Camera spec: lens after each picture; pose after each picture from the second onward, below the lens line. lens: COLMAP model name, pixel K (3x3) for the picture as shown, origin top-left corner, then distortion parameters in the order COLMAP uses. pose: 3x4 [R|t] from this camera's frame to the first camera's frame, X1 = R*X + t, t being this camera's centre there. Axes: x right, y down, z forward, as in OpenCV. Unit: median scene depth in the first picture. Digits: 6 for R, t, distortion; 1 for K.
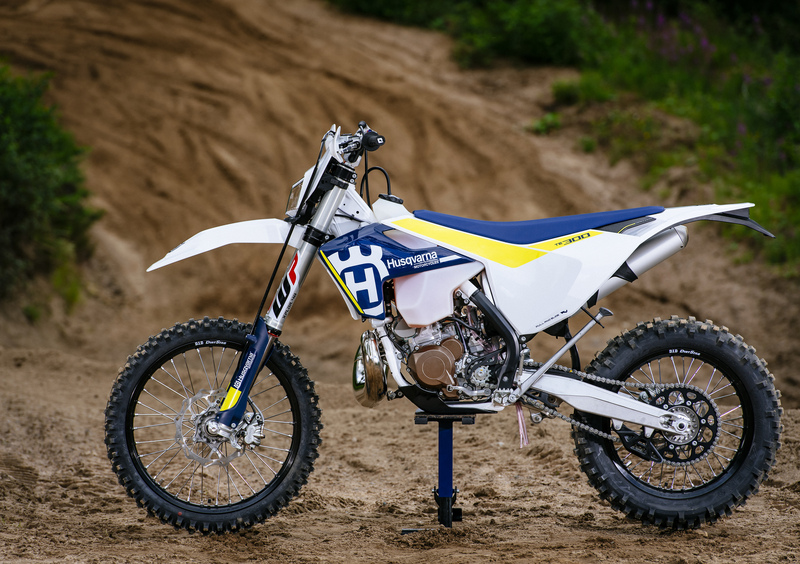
lens RADIAL K [[4974.5, 0, 400.0], [0, 4974.5, 282.0], [0, 0, 1]] dist [0.193328, -32.490909]
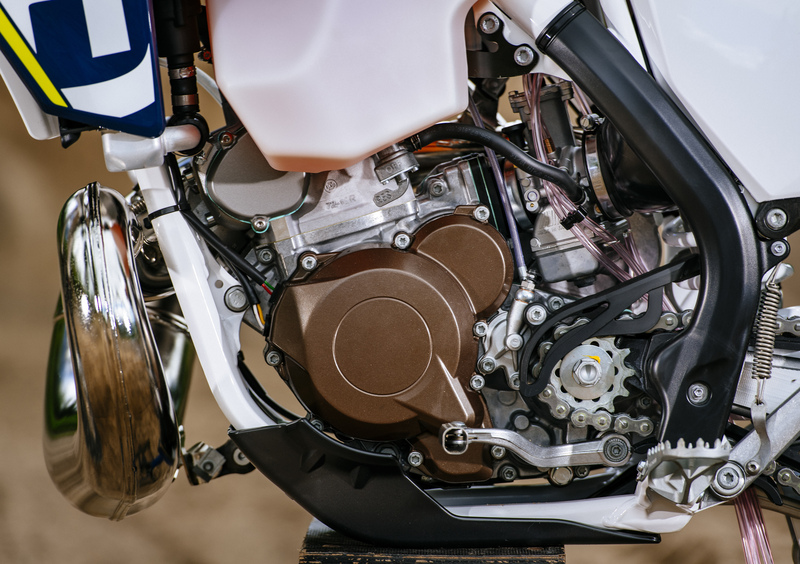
lens RADIAL K [[4974.5, 0, 400.0], [0, 4974.5, 282.0], [0, 0, 1]] dist [0.193328, -32.490909]
pose [[0.999855, -0.006322, 0.015793, 0.003909], [0.006140, 0.999914, 0.011583, 0.011399], [-0.015865, -0.011485, 0.999808, 0.759330]]
